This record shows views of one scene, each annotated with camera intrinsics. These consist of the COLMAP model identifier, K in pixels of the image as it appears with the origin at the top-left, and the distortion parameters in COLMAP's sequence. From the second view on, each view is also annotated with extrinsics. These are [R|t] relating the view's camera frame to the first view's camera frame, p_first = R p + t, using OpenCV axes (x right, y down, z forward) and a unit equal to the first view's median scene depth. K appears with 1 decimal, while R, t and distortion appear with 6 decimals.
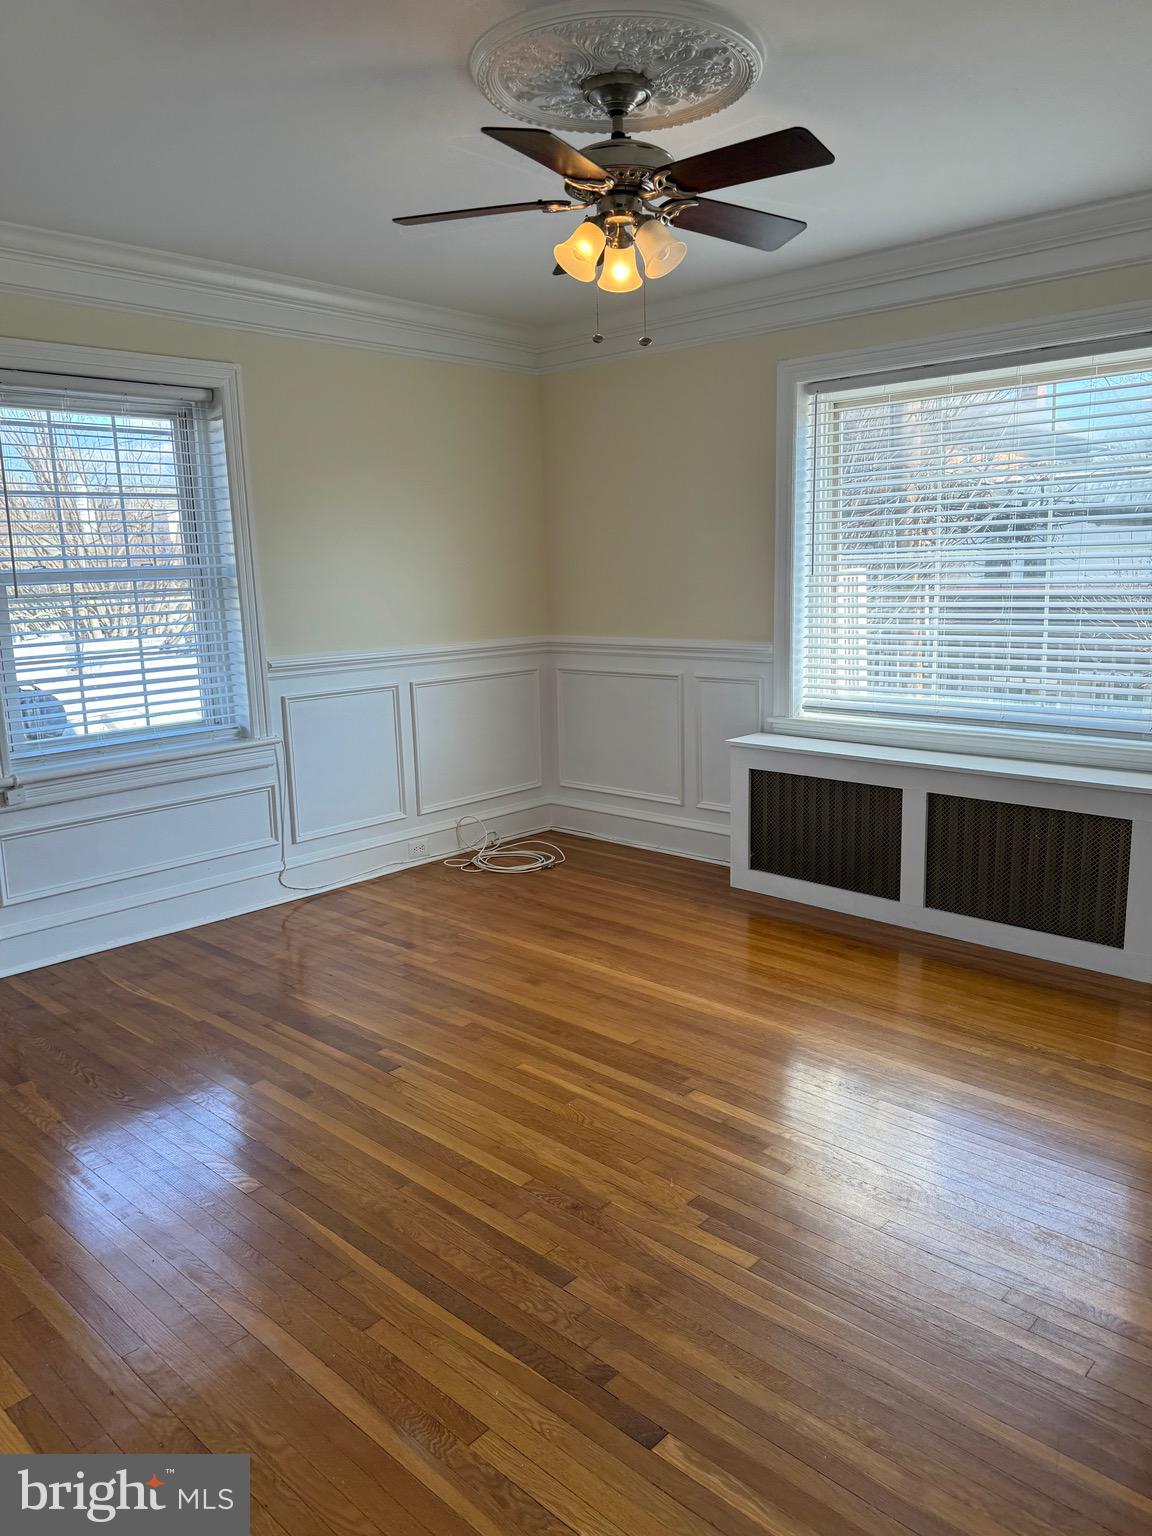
lens RADIAL K [[1081.9, 0, 588.0], [0, 1081.9, 761.8], [0, 0, 1]] dist [0.114362, -0.183995]
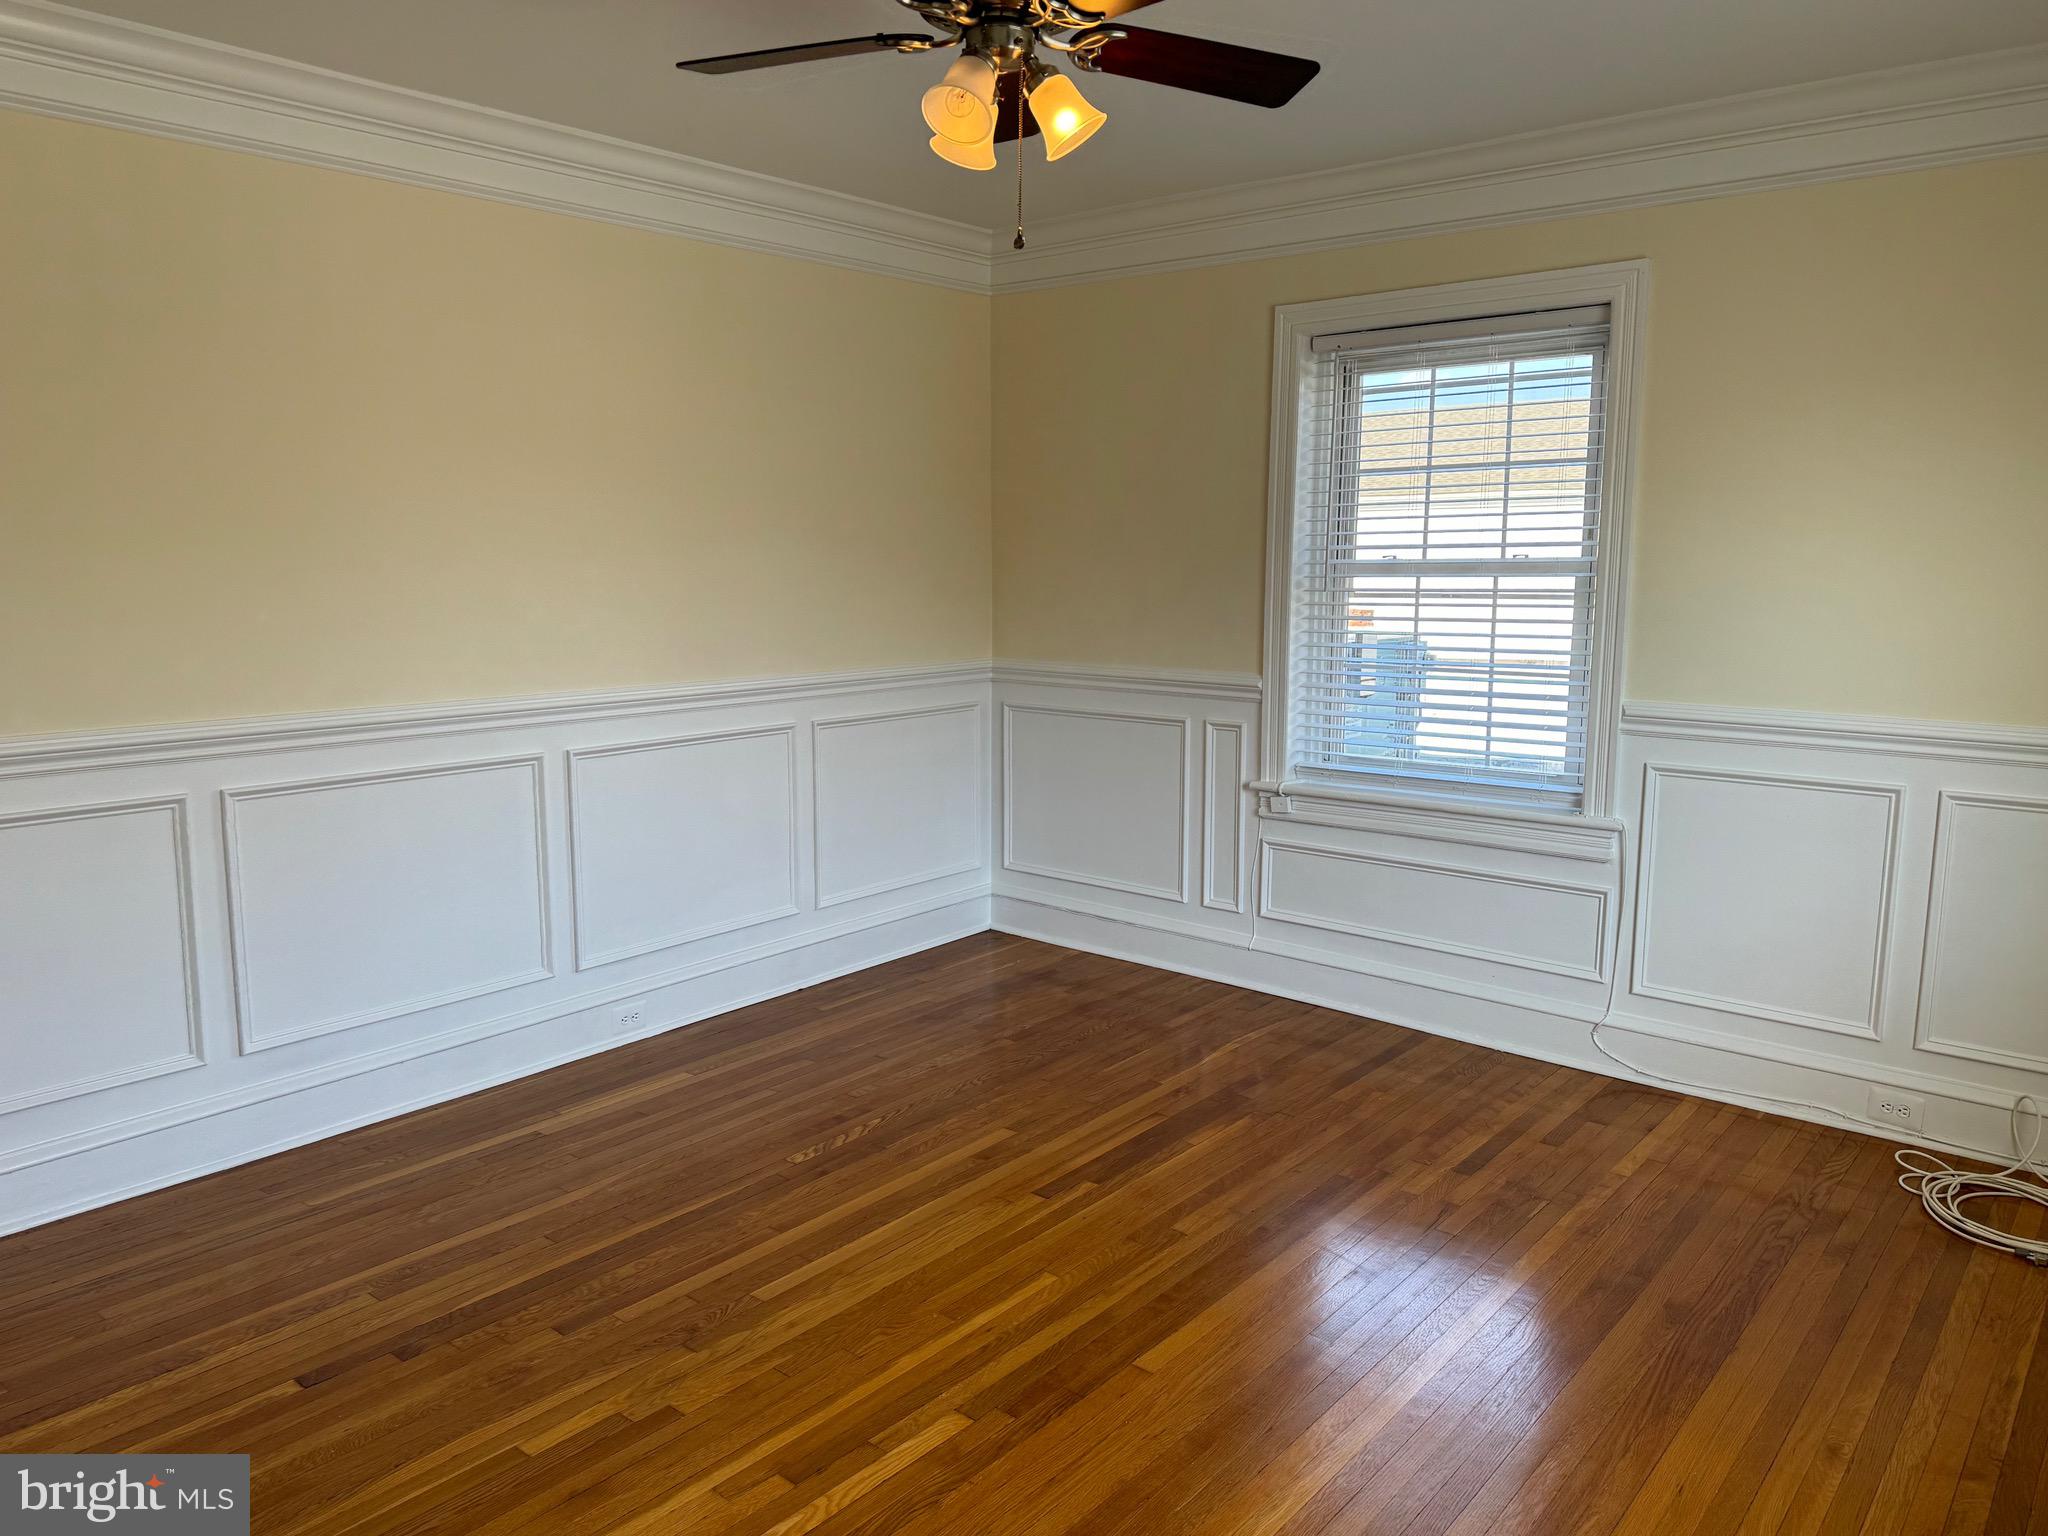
lens RADIAL K [[1442.6, 0, 1024.8], [0, 1442.6, 777.3], [0, 0, 1]] dist [0.114362, -0.183995]
pose [[0.047137, 0.179209, -0.982681, 0.614899], [-0.186778, 0.968005, 0.167573, -0.143832], [0.981271, 0.175644, 0.079101, 0.647610]]
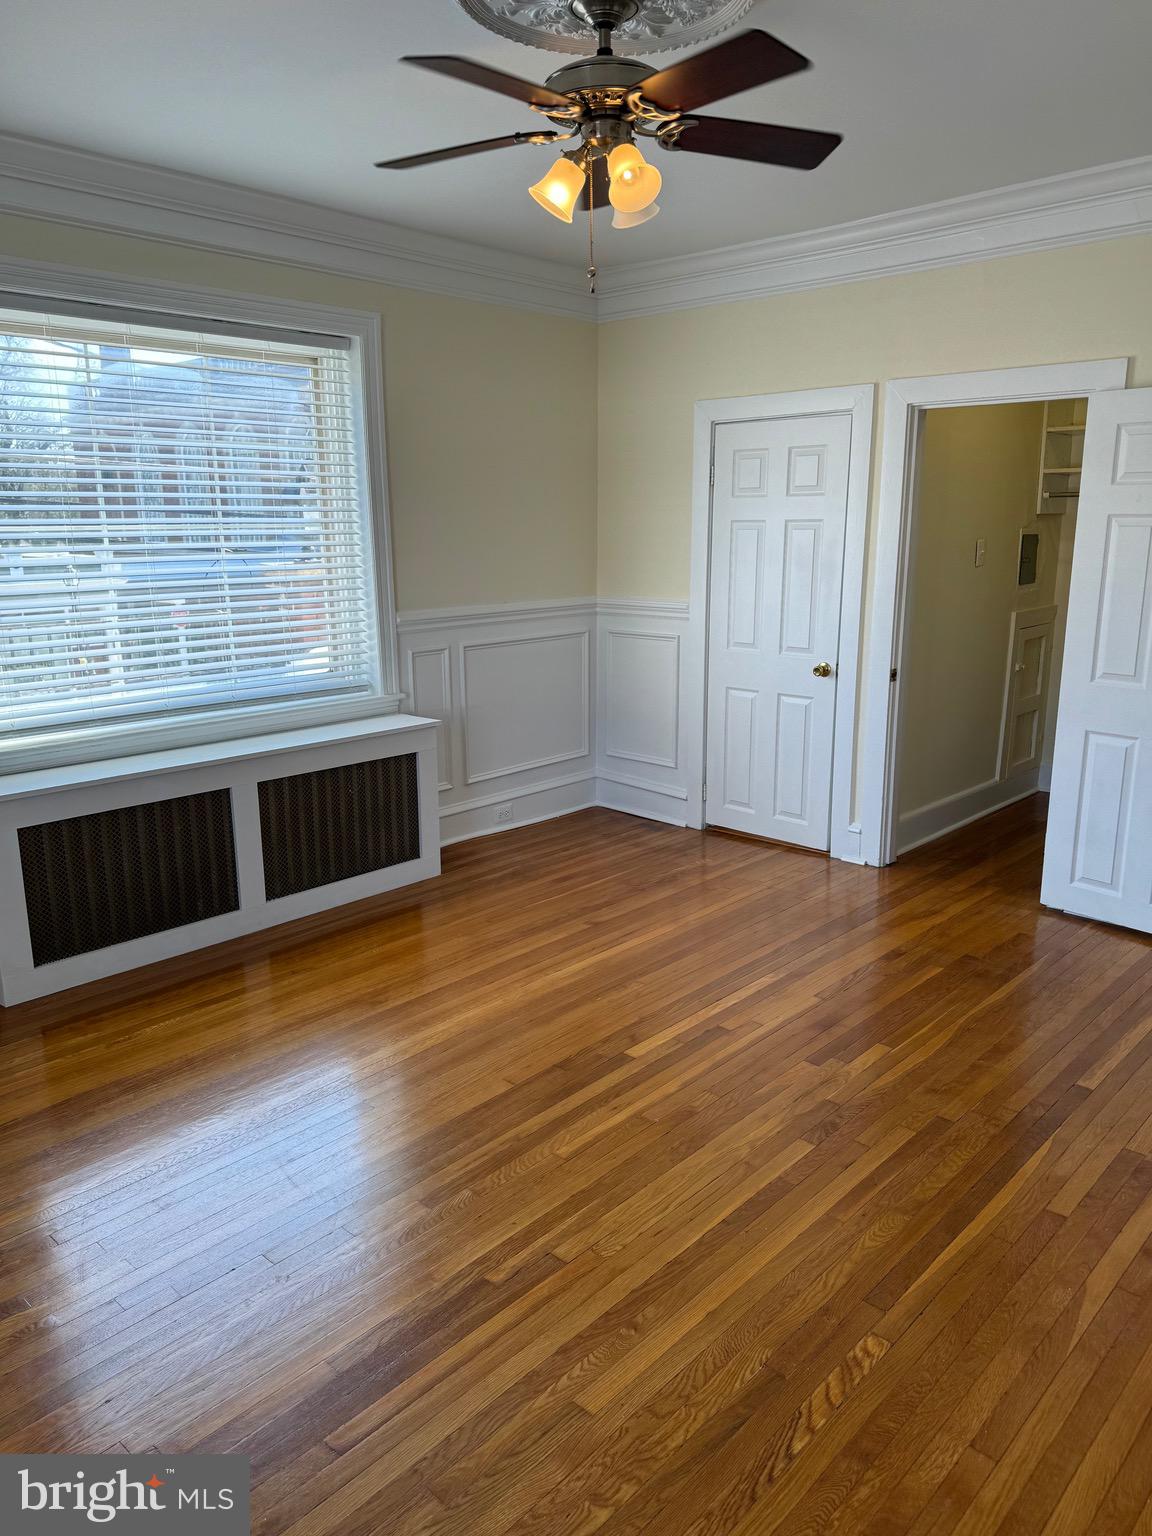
lens RADIAL K [[1081.9, 0, 588.0], [0, 1081.9, 761.8], [0, 0, 1]] dist [0.114362, -0.183995]
pose [[0.000269, -0.196971, 0.980409, -0.609448], [0.186684, 0.963184, 0.193459, -0.118032], [-0.982420, 0.182974, 0.037030, 0.681328]]
